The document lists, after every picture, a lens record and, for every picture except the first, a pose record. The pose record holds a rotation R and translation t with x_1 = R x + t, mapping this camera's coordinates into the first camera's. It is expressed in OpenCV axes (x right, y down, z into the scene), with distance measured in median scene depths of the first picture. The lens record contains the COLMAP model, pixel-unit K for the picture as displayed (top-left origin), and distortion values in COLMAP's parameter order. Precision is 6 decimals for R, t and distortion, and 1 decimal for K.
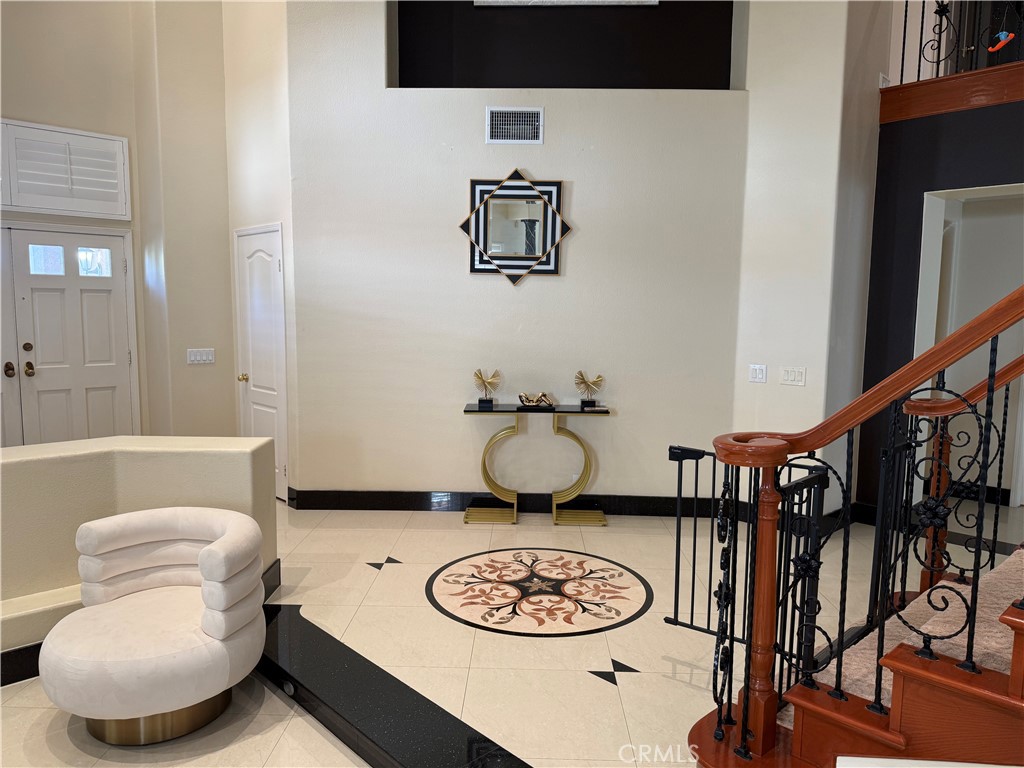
lens RADIAL K [[718.2, 0, 507.3], [0, 718.2, 394.6], [0, 0, 1]] dist [0.058311, -0.080032]
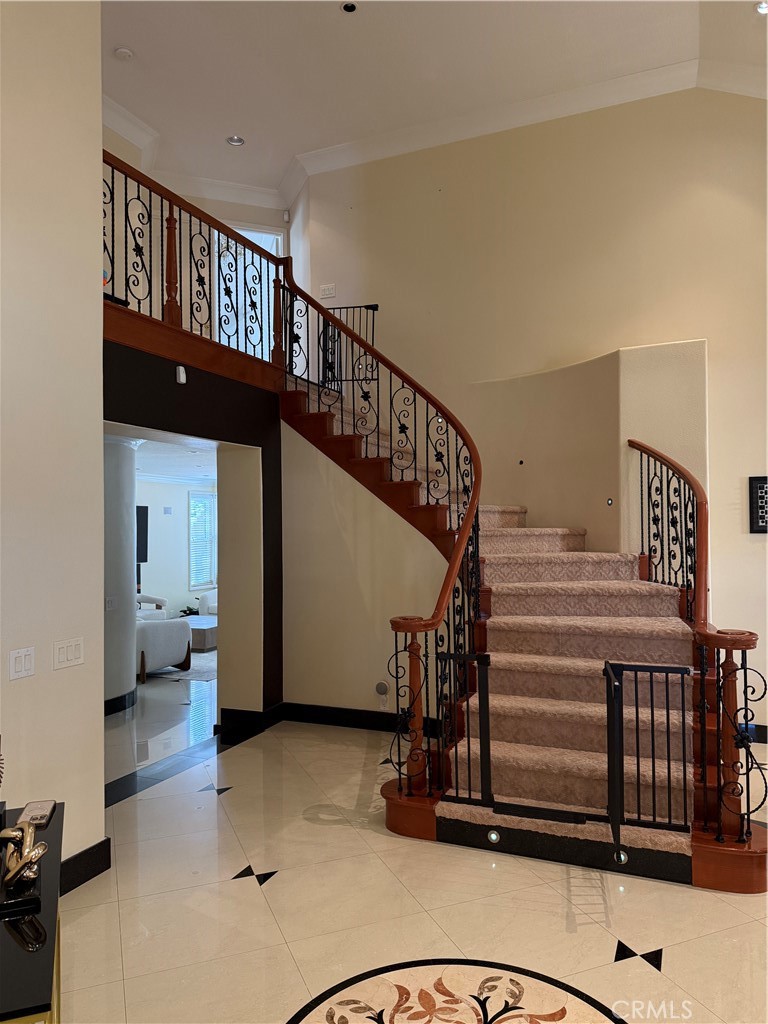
lens RADIAL K [[718.2, 0, 379.1], [0, 718.2, 517.6], [0, 0, 1]] dist [0.058311, -0.080032]
pose [[-0.401217, 0.006460, 0.915960, -0.333559], [0.114355, 0.992505, 0.043092, -0.142262], [-0.908817, 0.122034, -0.398948, 0.951531]]
